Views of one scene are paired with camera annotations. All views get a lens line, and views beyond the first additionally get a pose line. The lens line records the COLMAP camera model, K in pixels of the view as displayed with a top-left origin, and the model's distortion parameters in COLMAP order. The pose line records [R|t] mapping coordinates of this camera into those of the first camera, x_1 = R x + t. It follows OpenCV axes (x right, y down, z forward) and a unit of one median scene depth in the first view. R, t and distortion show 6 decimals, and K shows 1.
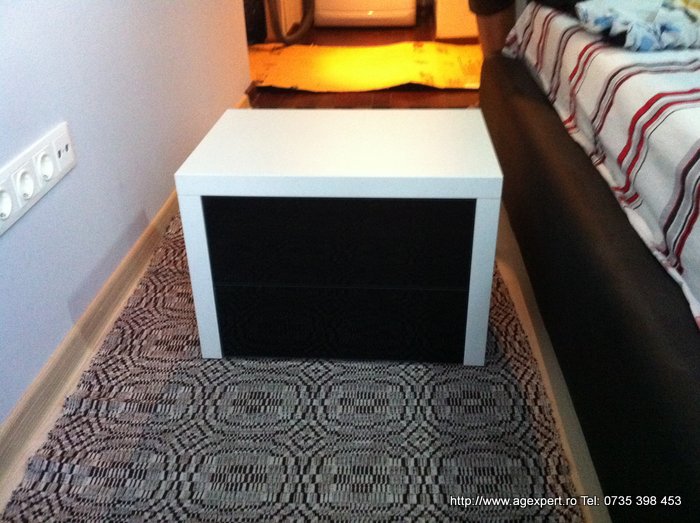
lens RADIAL K [[684.4, 0, 350.0], [0, 684.4, 261.5], [0, 0, 1]] dist [0.012430, -0.096104]
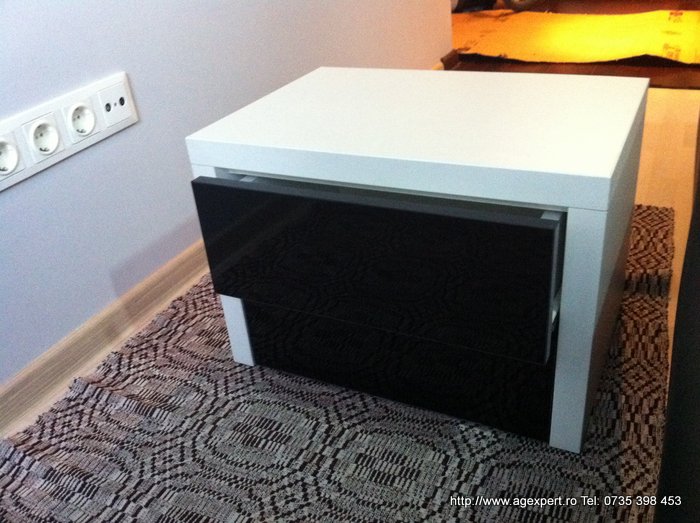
lens RADIAL K [[688.8, 0, 315.0], [0, 688.8, 260.4], [0, 0, 1]] dist [-0.003955, -0.107626]
pose [[0.913844, 0.134805, -0.383037, 0.195252], [-0.123061, 0.990867, 0.055126, -0.043452], [0.386970, -0.003240, 0.922087, 0.280059]]
